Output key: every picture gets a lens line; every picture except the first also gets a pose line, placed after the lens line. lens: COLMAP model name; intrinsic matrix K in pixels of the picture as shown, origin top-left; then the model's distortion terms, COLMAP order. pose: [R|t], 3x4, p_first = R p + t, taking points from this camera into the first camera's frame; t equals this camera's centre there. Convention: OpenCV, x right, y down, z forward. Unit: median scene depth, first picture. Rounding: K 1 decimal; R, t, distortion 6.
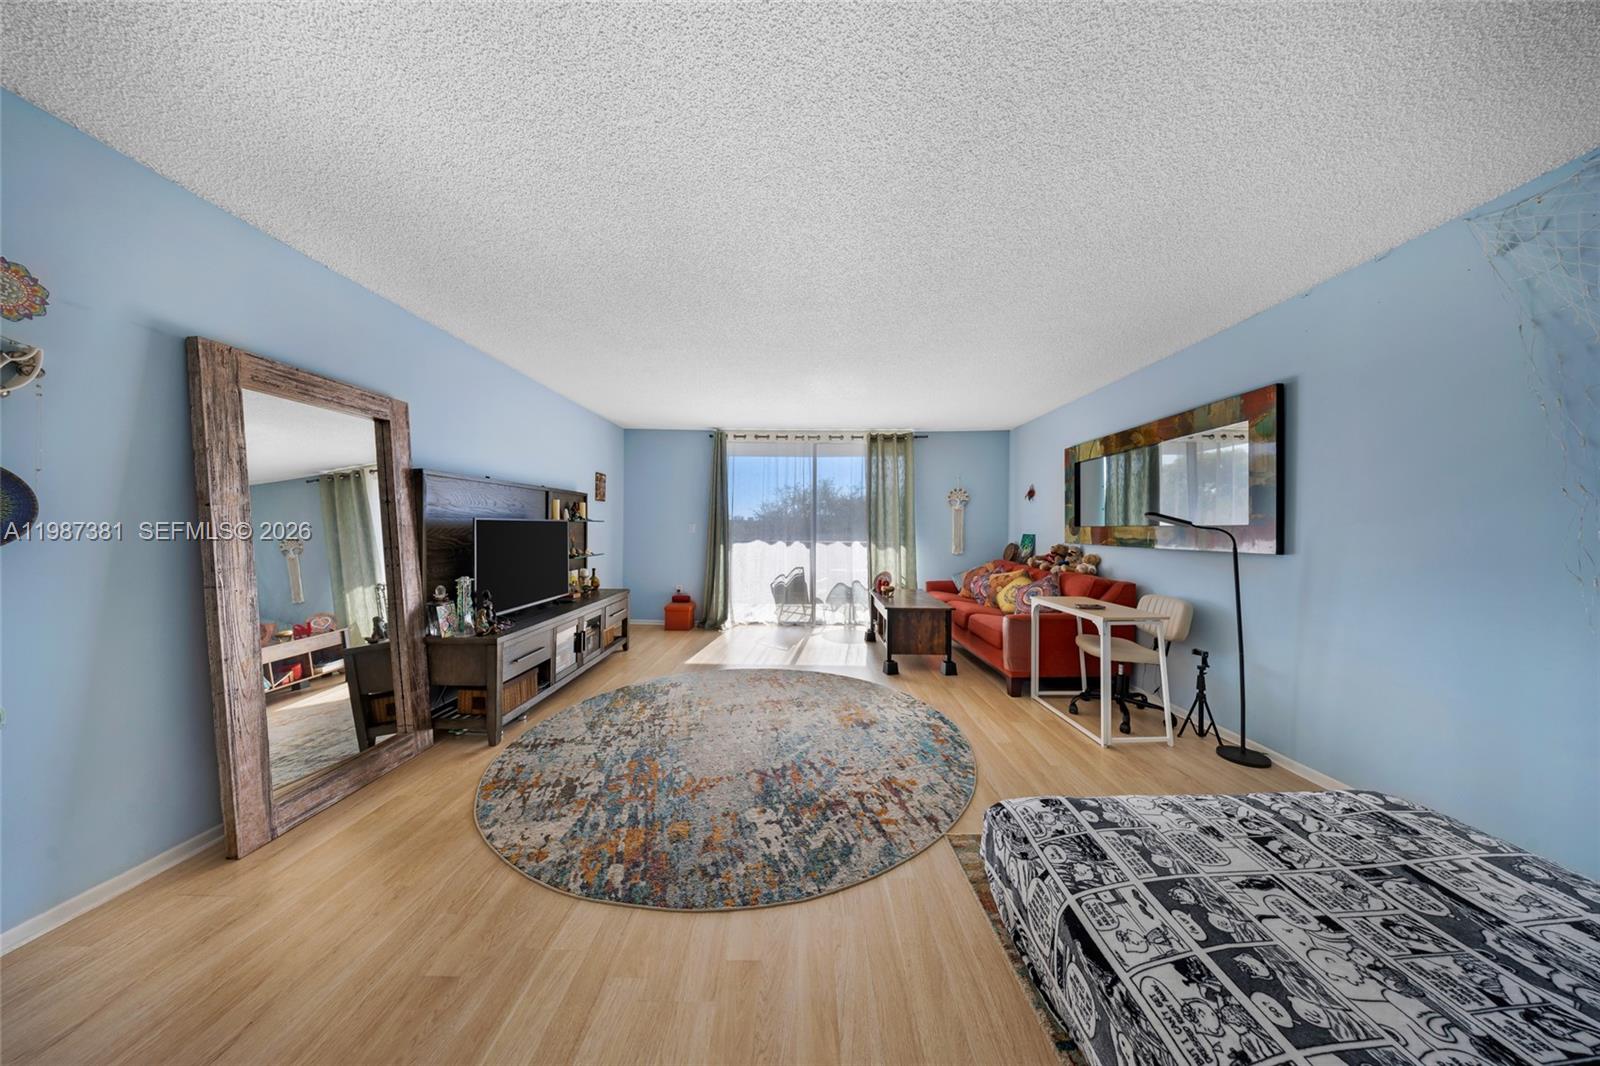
lens RADIAL K [[464.8, 0, 800.5], [0, 464.8, 527.4], [0, 0, 1]] dist [-0.001418, 0.000159]
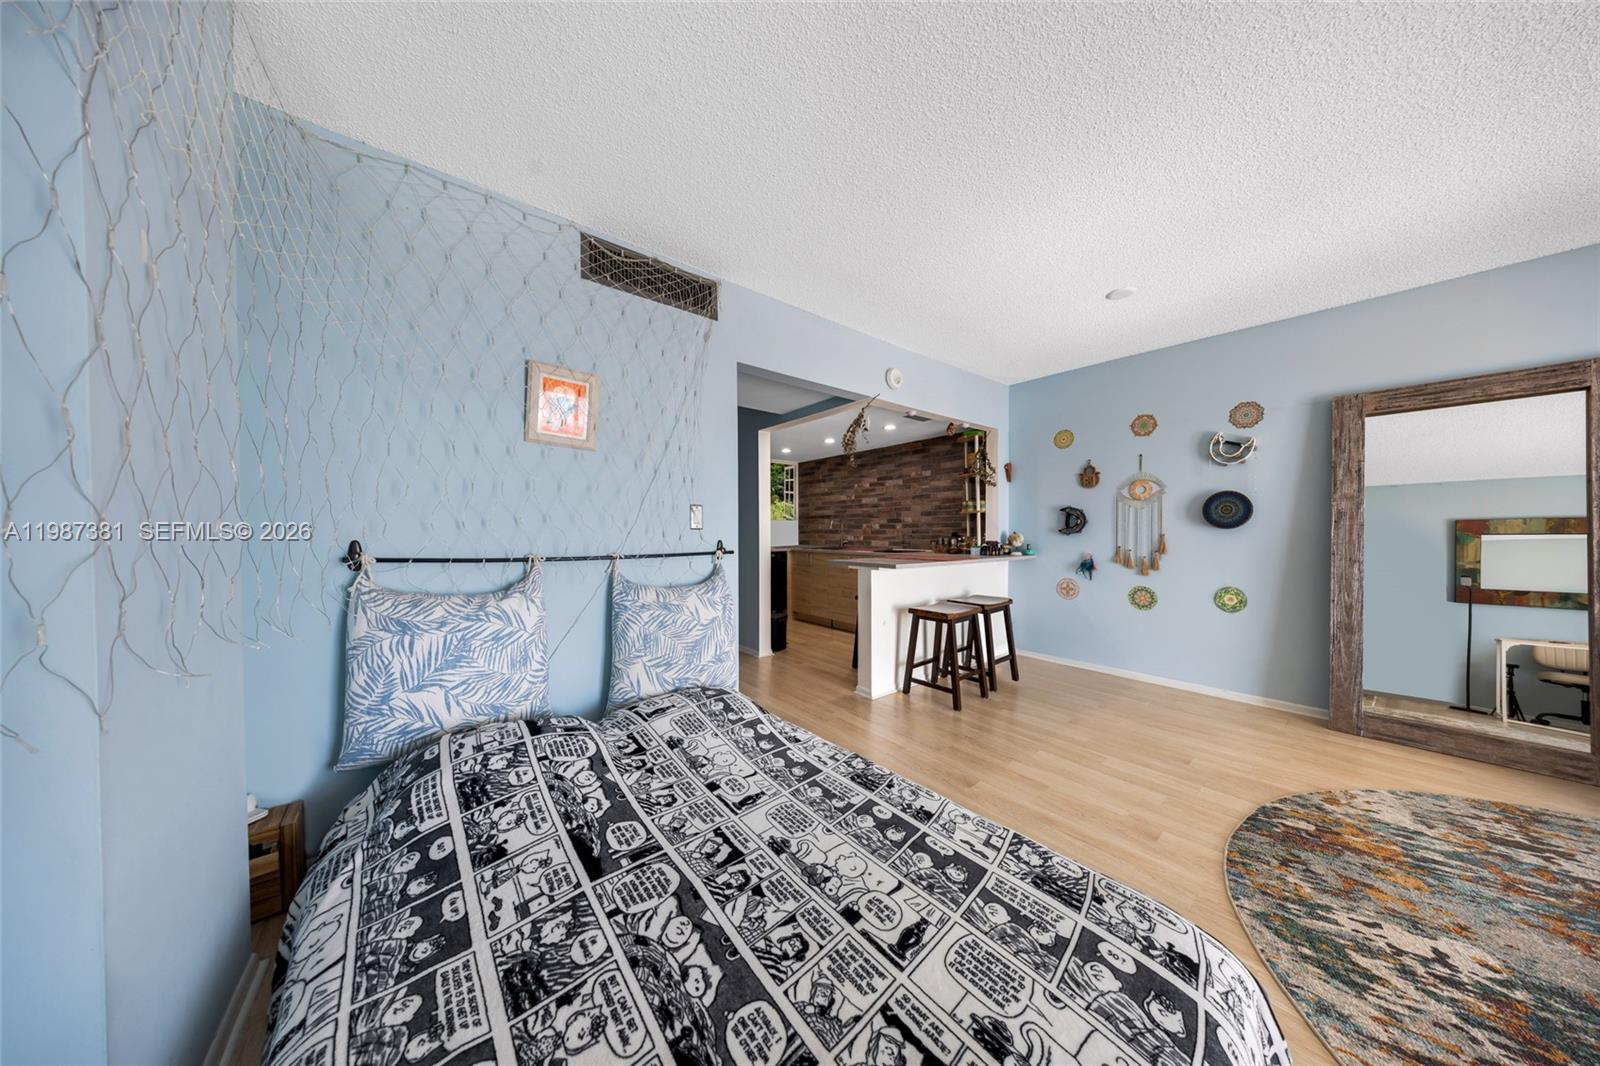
lens RADIAL K [[474.4, 0, 797.0], [0, 474.4, 540.8], [0, 0, 1]] dist [-0.000284, 0.000064]
pose [[-0.767521, 0.006196, -0.640994, 0.831715], [-0.000805, 0.999943, 0.010628, 0.048598], [0.641023, 0.008673, -0.767472, 0.751411]]
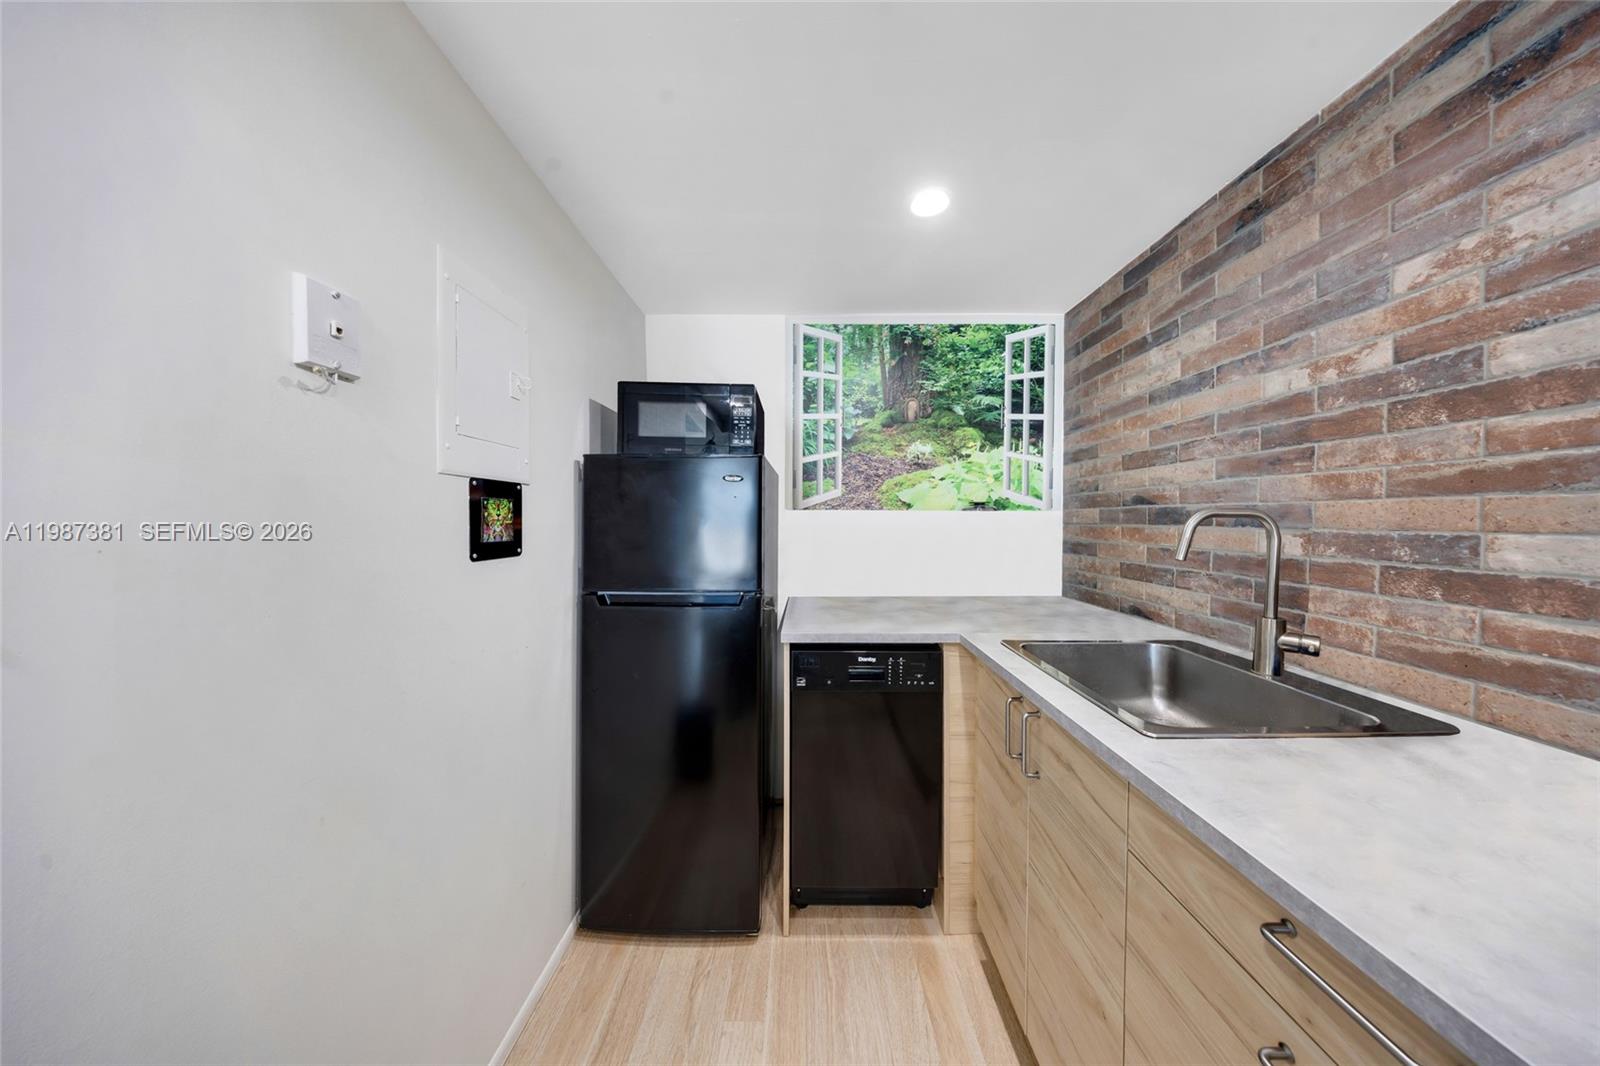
lens RADIAL K [[473.4, 0, 802.0], [0, 473.4, 525.7], [0, 0, 1]] dist [-0.001051, -0.000145]
pose [[-0.999889, -0.008453, -0.012301, -0.519410], [-0.008545, 0.999936, 0.007478, -0.018478], [0.012237, 0.007582, -0.999896, -0.590609]]
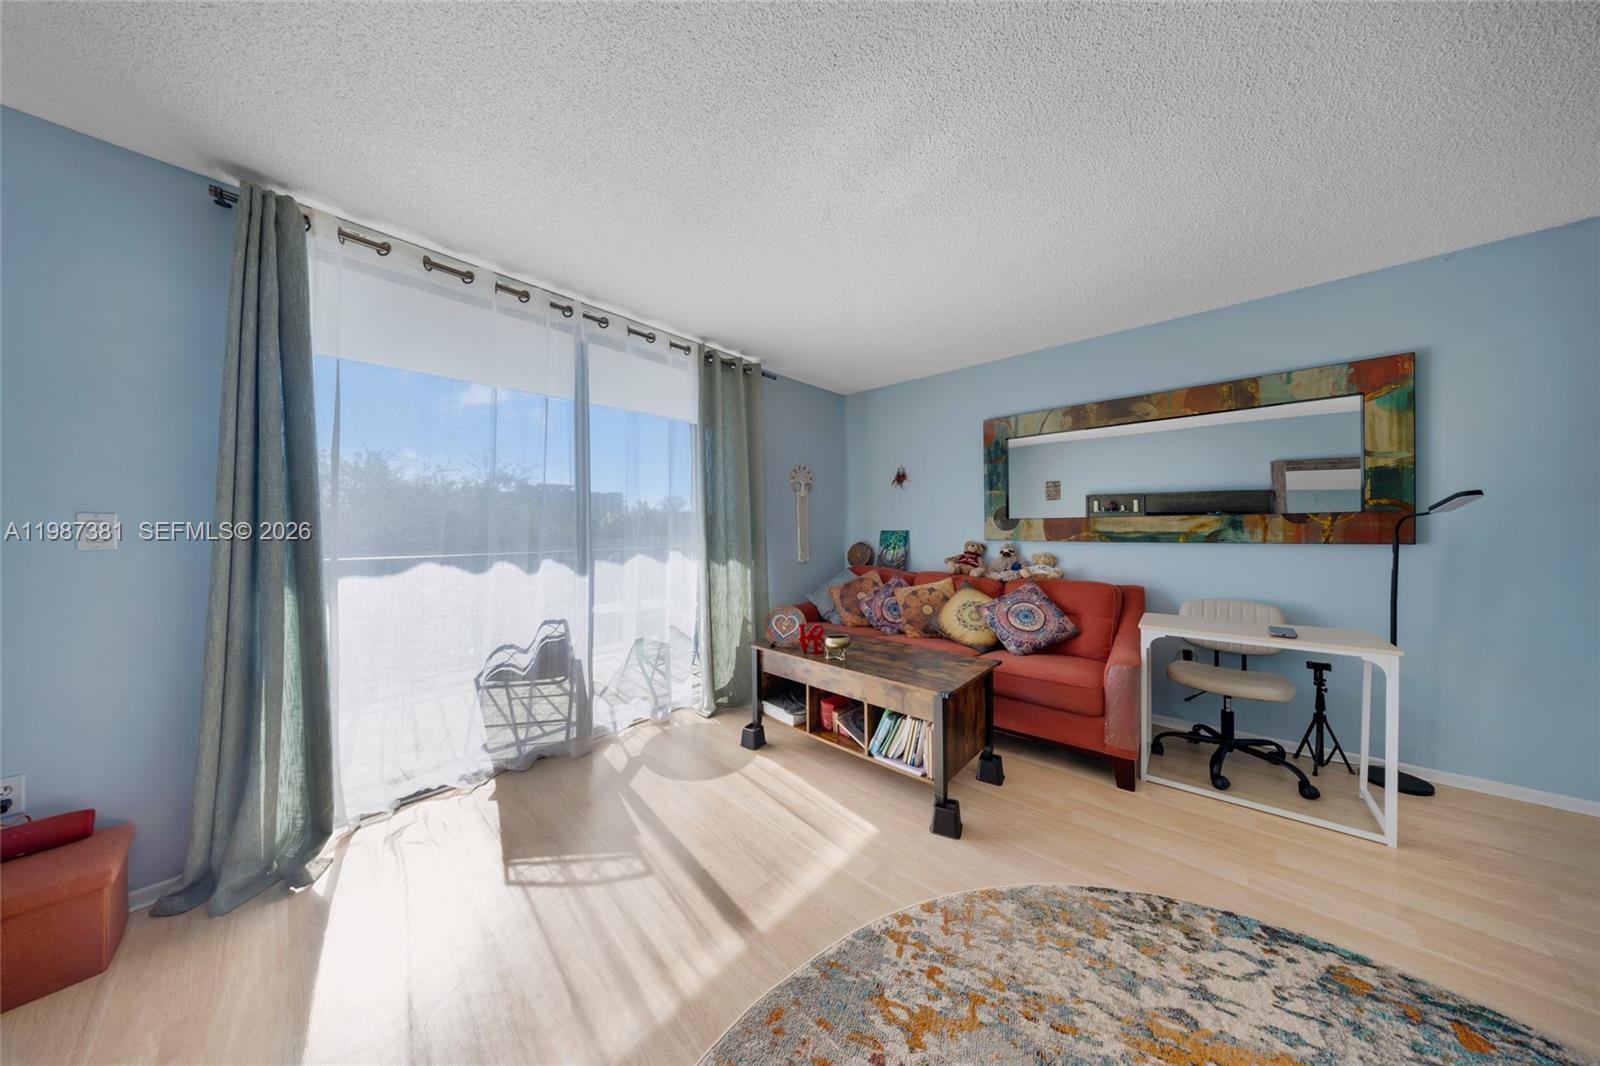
lens RADIAL K [[469.6, 0, 800.9], [0, 469.6, 525.5], [0, 0, 1]] dist [-0.003916, -0.000027]
pose [[0.652757, -0.010221, 0.757498, -0.425410], [0.012393, 0.999919, 0.002813, 0.004131], [-0.757466, 0.007551, 0.652831, 1.316102]]
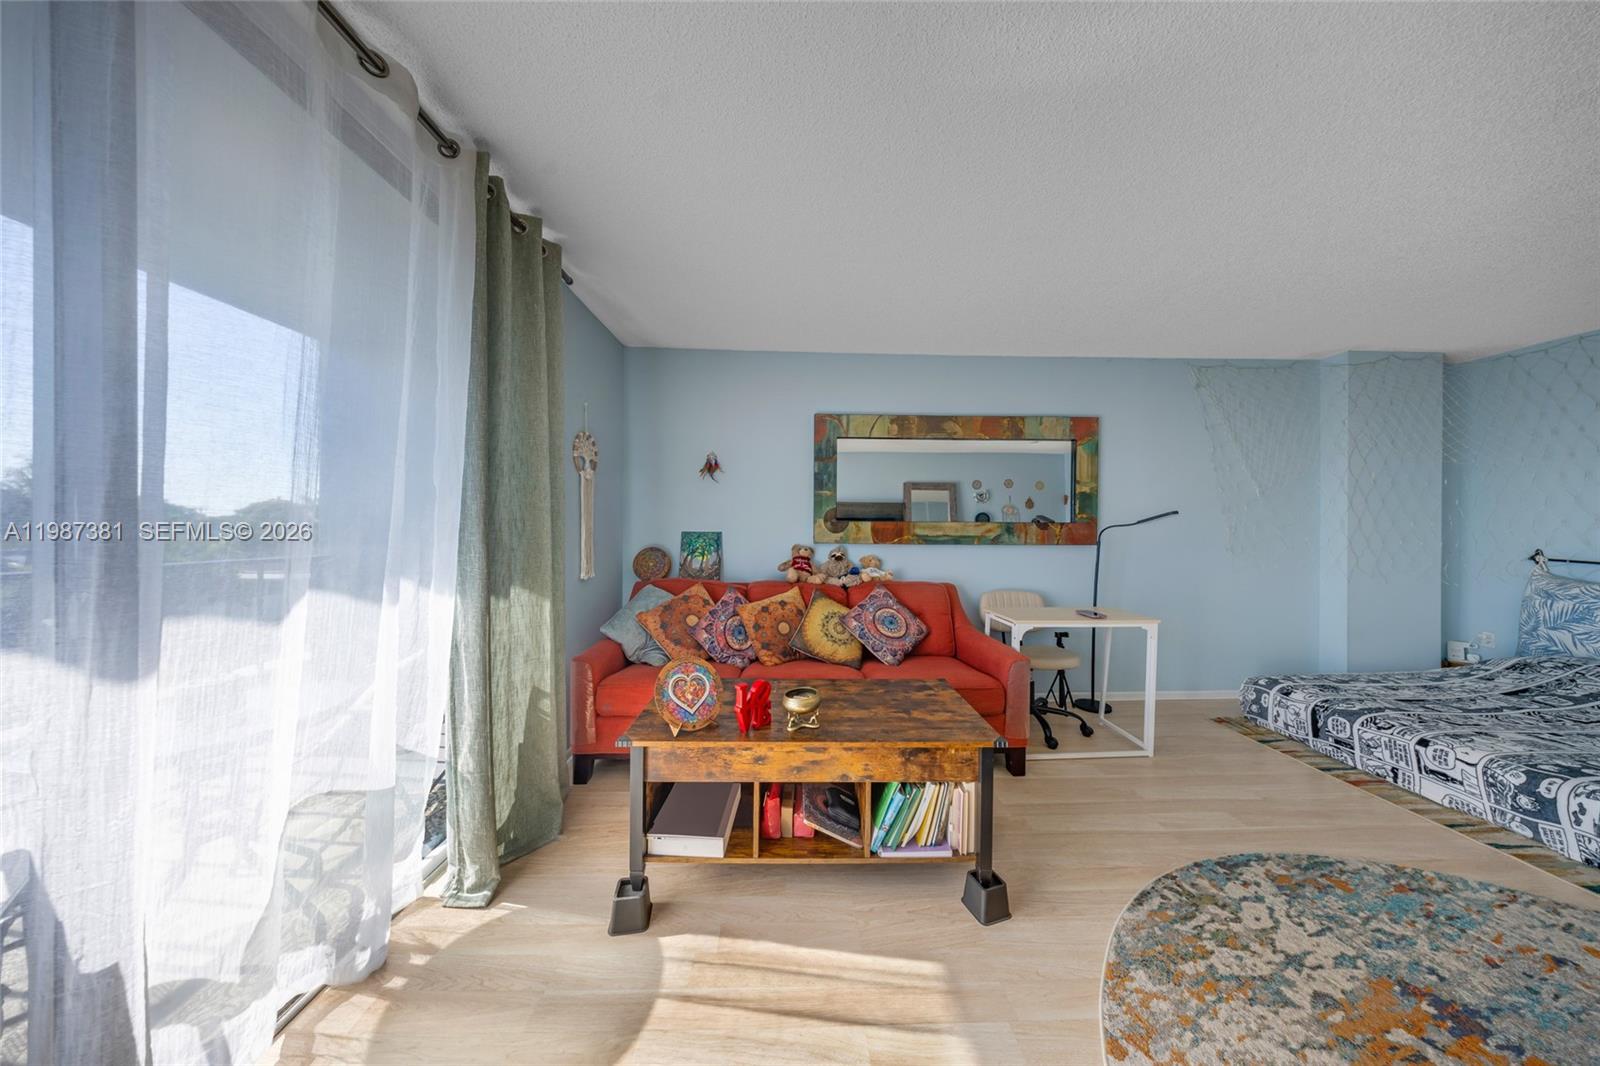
lens RADIAL K [[464.8, 0, 800.5], [0, 464.8, 527.4], [0, 0, 1]] dist [-0.001418, 0.000159]
pose [[-0.050462, -0.010589, 0.998670, -0.281591], [-0.008993, 0.999908, 0.010148, 0.001469], [-0.998685, -0.008469, -0.050553, 1.931273]]
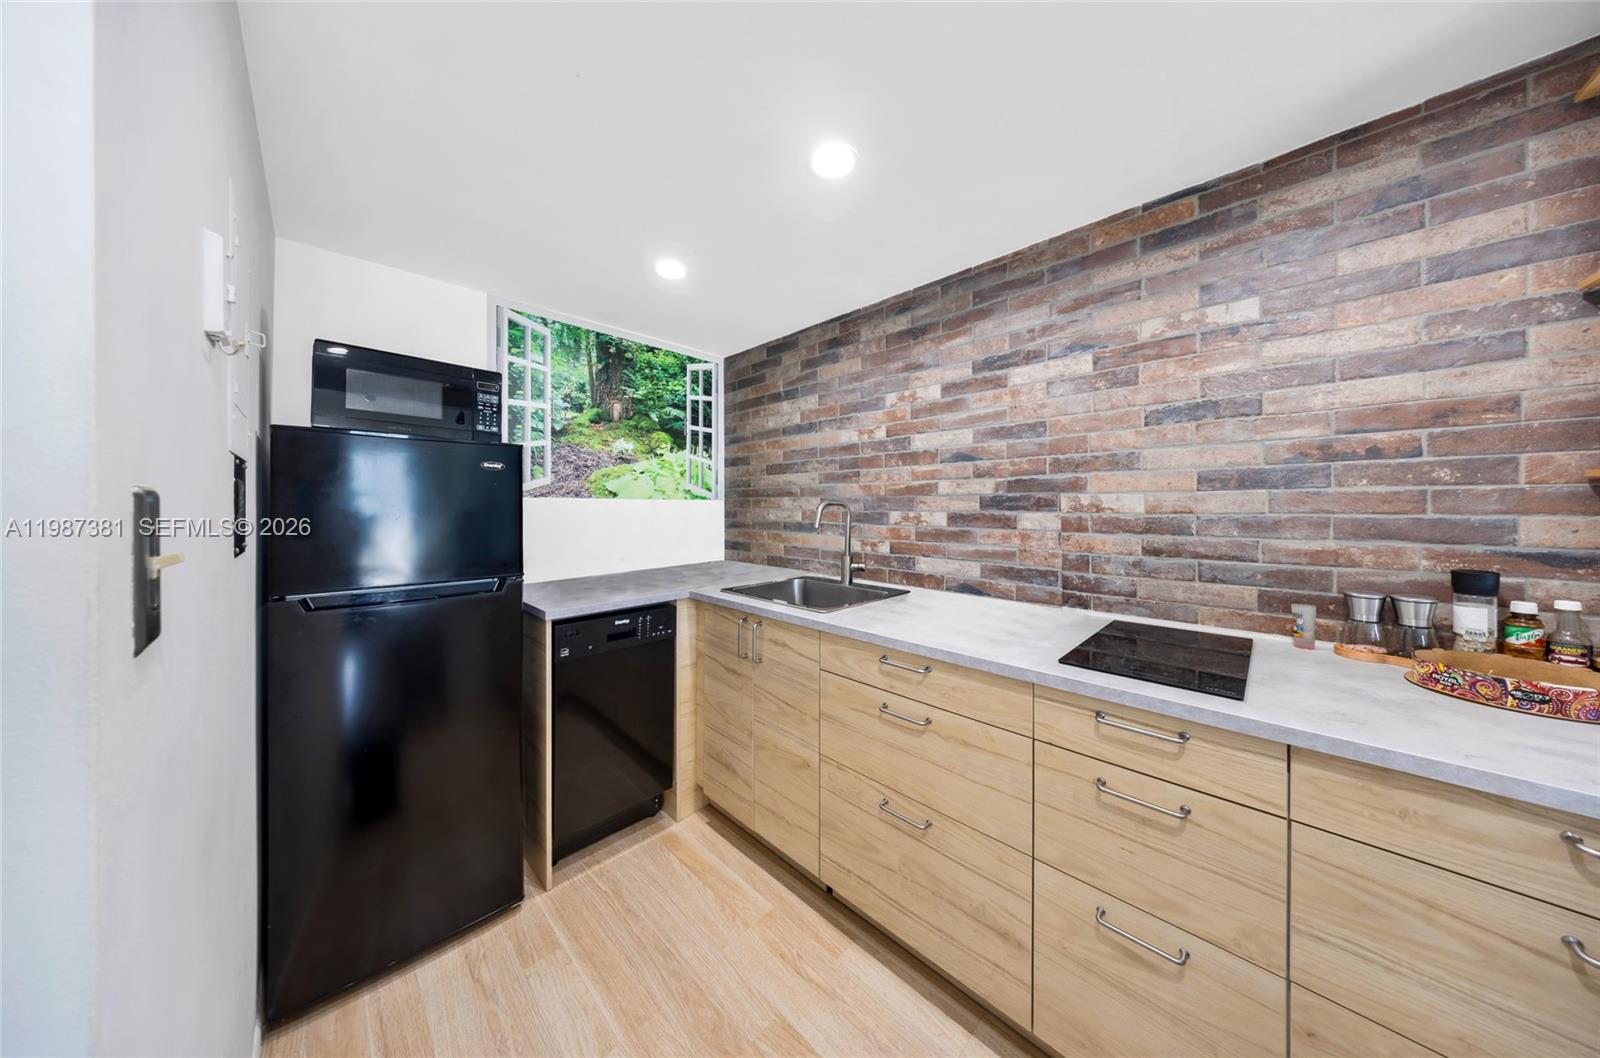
lens RADIAL K [[474.6, 0, 801.9], [0, 474.6, 511.6], [0, 0, 1]] dist [-0.005498, -0.000013]
pose [[-0.684956, -0.003436, -0.728576, -0.280290], [-0.002675, 0.999994, -0.002202, -0.013329], [0.728579, 0.000441, -0.684962, -0.492741]]
